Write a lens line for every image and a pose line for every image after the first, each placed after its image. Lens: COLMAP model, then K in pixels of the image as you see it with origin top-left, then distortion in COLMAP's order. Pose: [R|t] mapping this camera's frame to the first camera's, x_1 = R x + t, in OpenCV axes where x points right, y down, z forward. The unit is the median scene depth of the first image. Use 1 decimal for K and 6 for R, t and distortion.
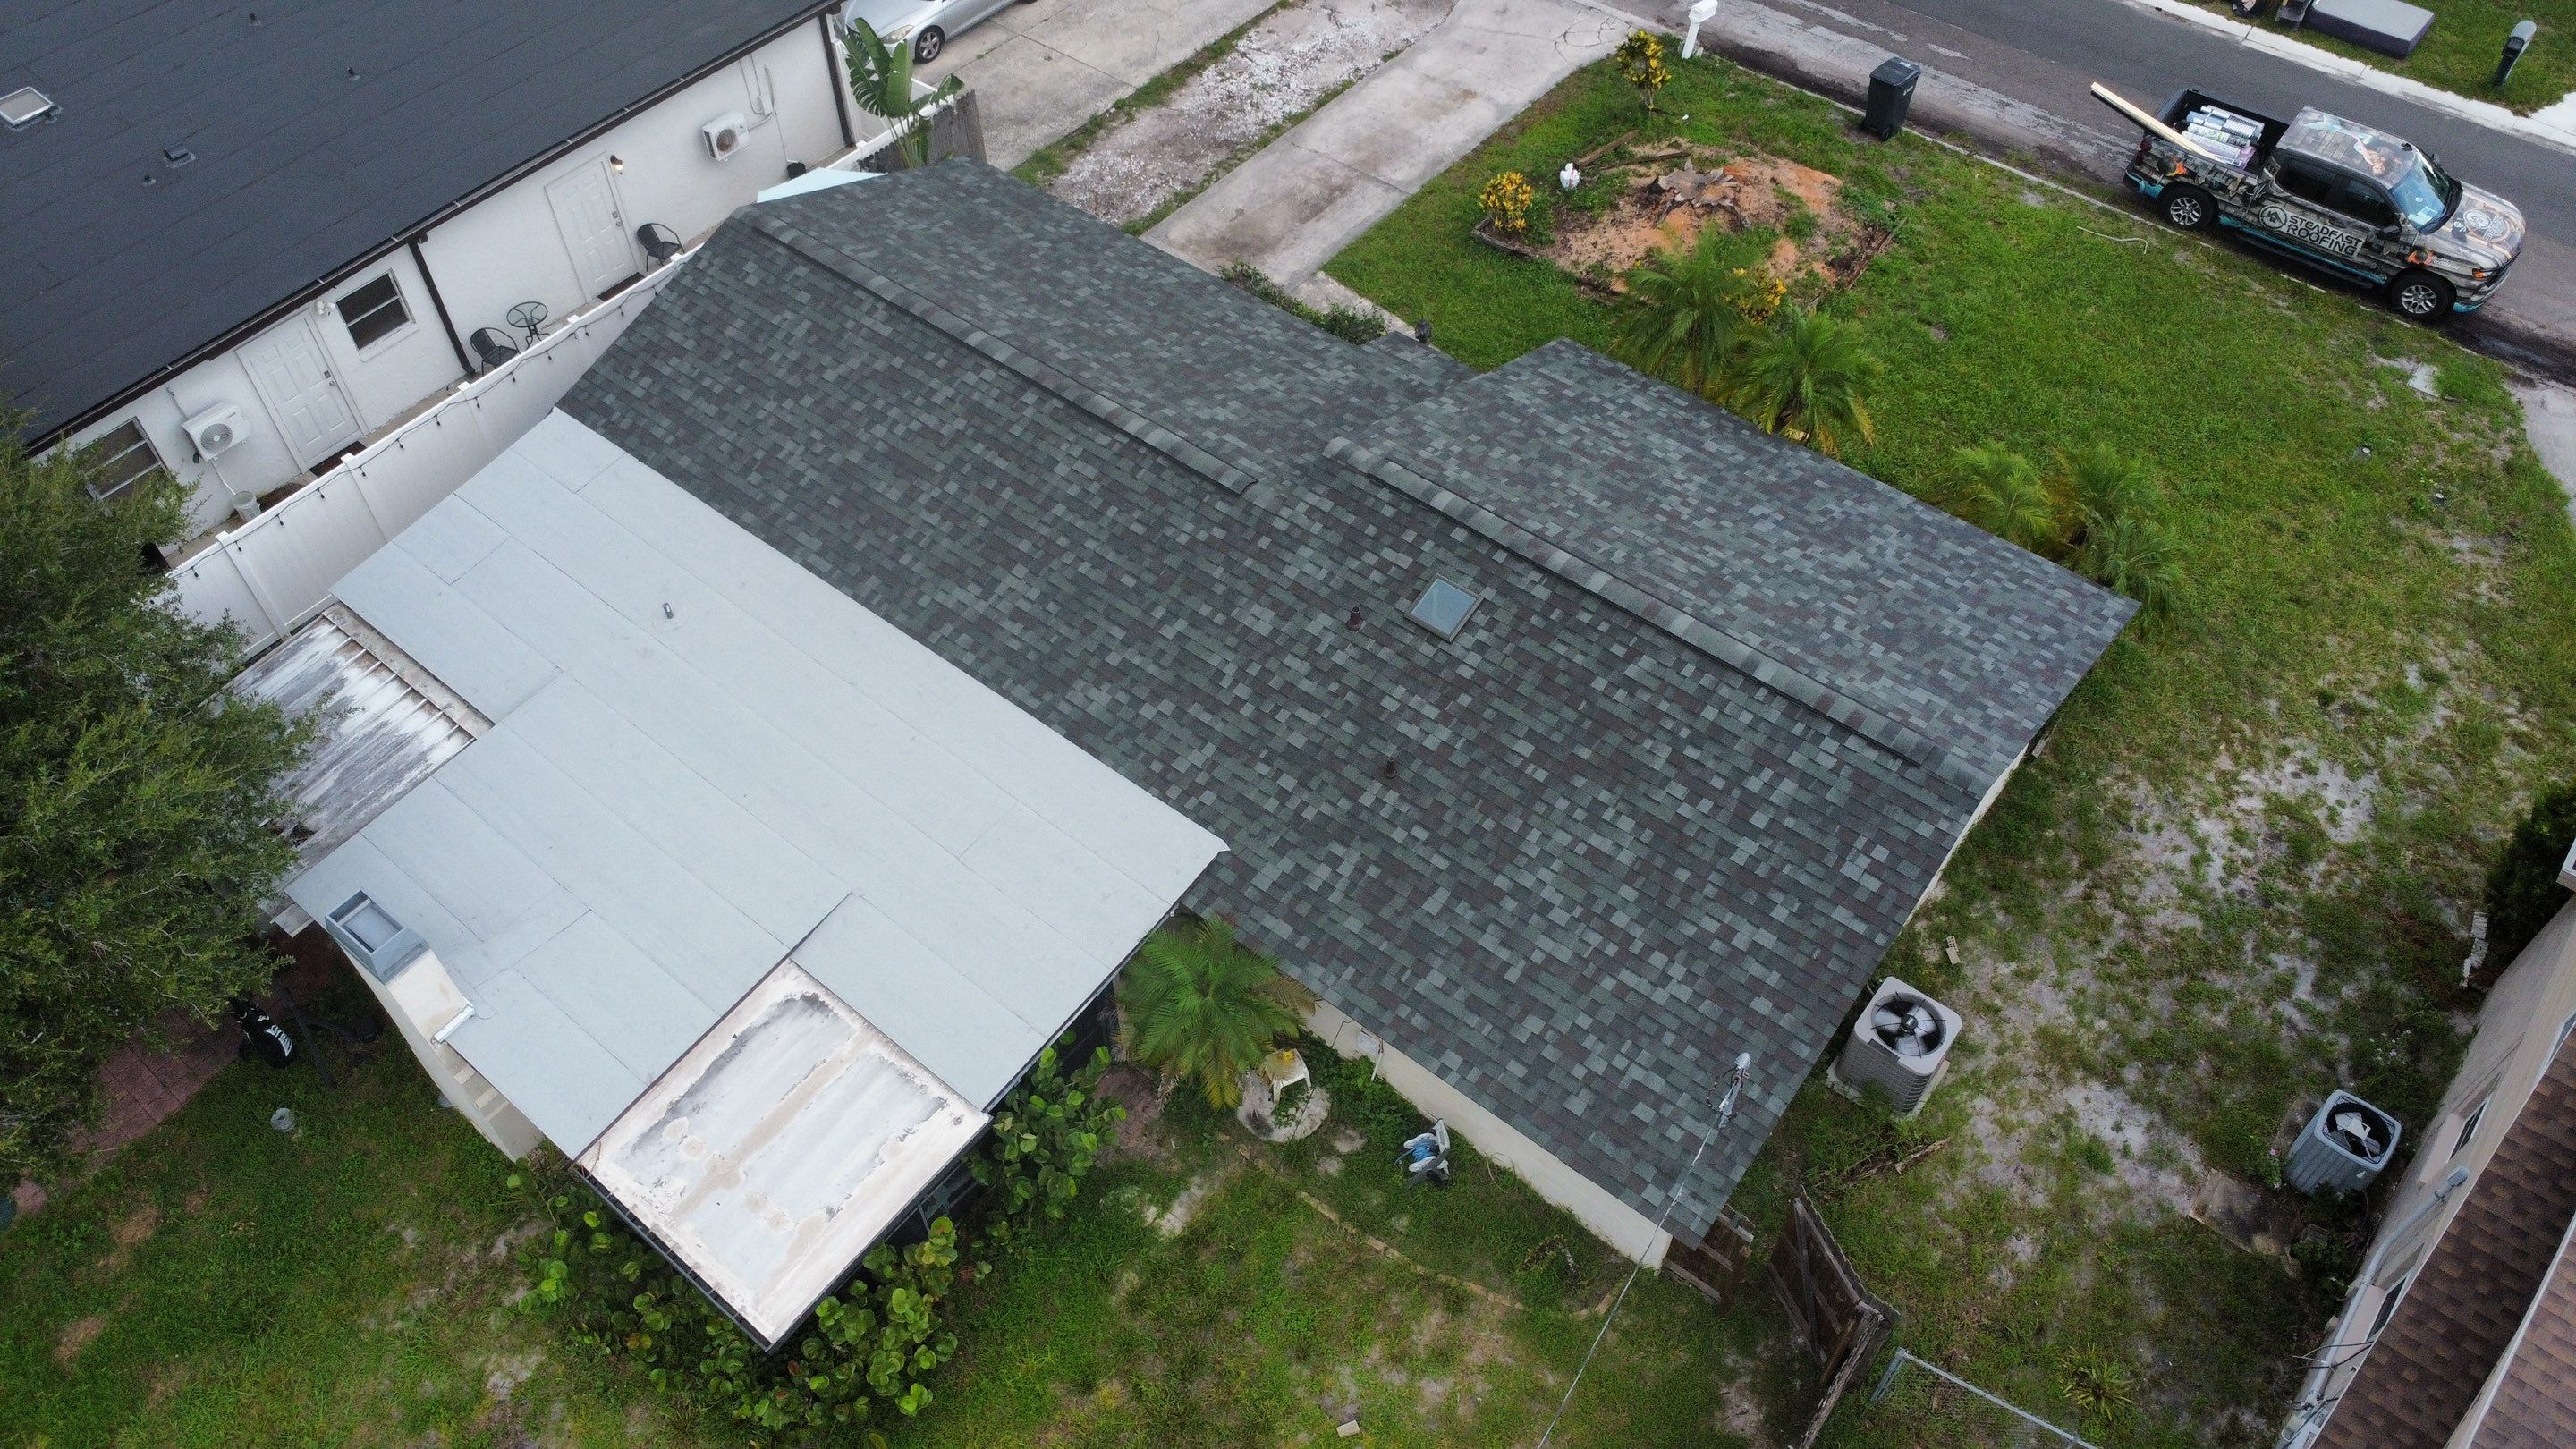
lens RADIAL K [[1864.8, 0, 1281.0], [0, 1864.8, 721.4], [0, 0, 1]] dist [-0.021065, -0.024855]
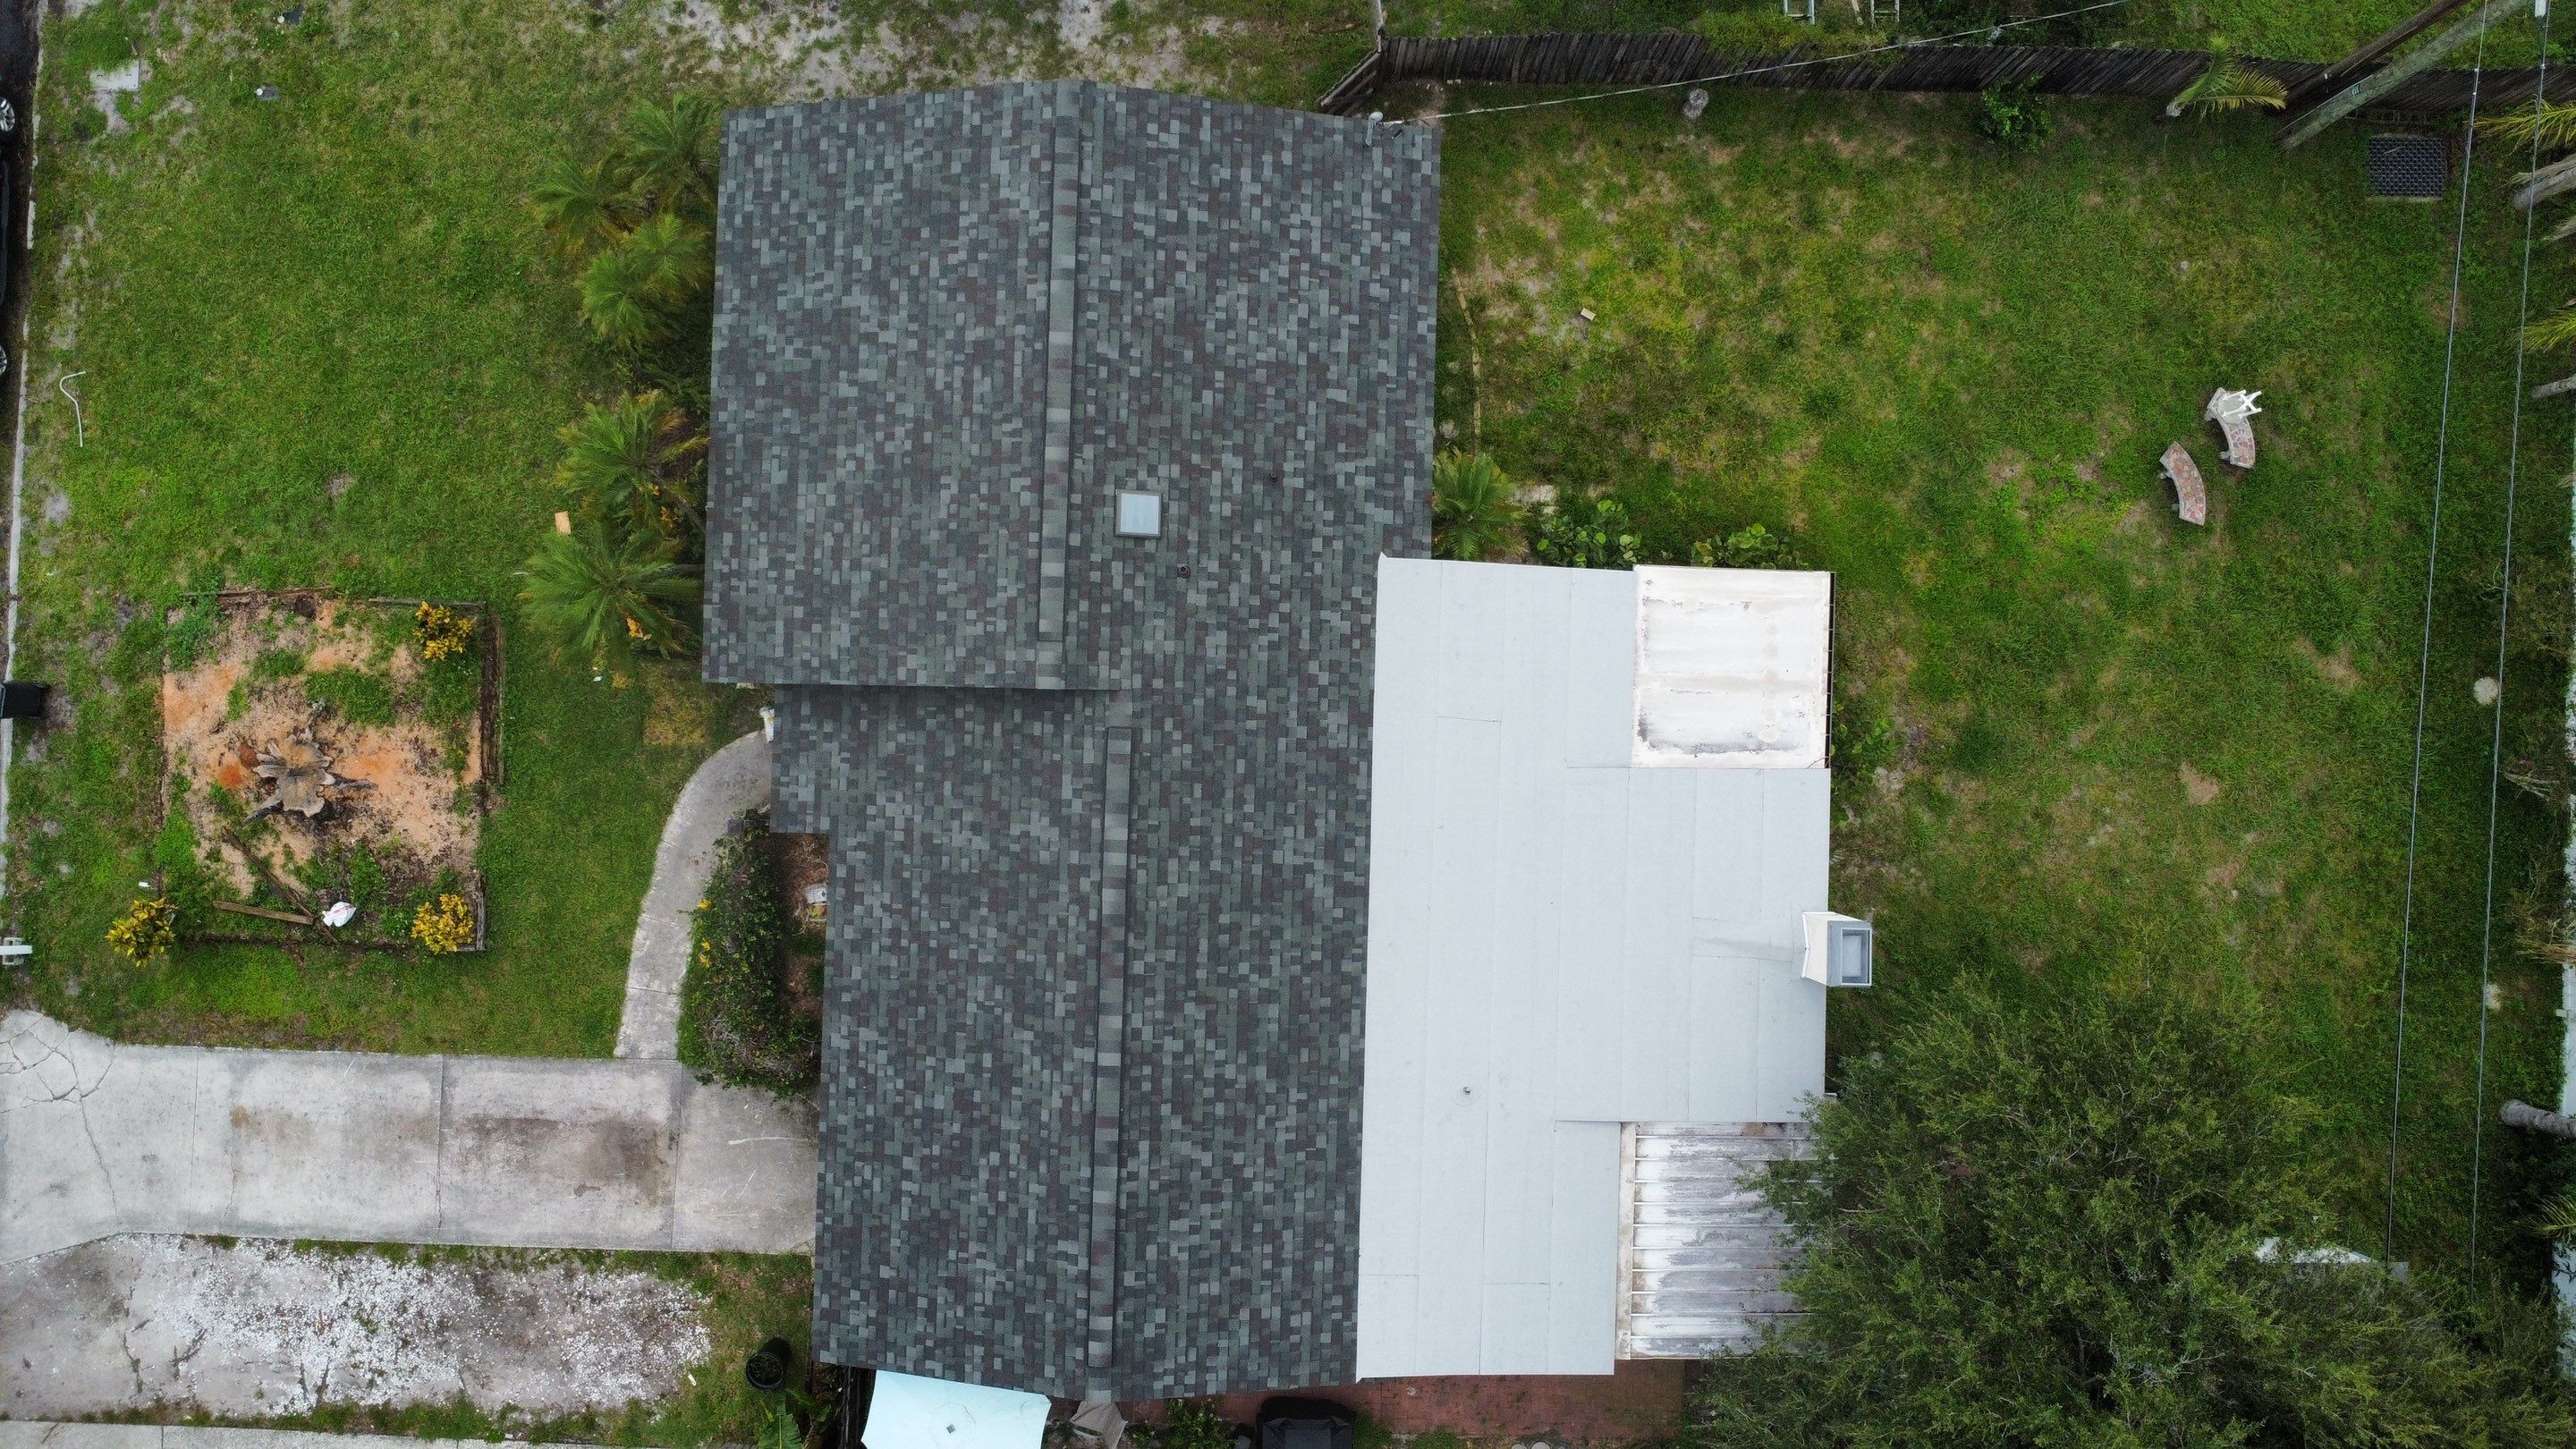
lens RADIAL K [[1864.8, 0, 1280.0], [0, 1864.8, 721.5], [0, 0, 1]] dist [-0.021065, -0.024855]
pose [[-0.604834, -0.795810, 0.029363, -0.108362], [0.615322, -0.443616, 0.651601, -0.819039], [-0.505525, 0.412178, 0.757993, 0.068497]]
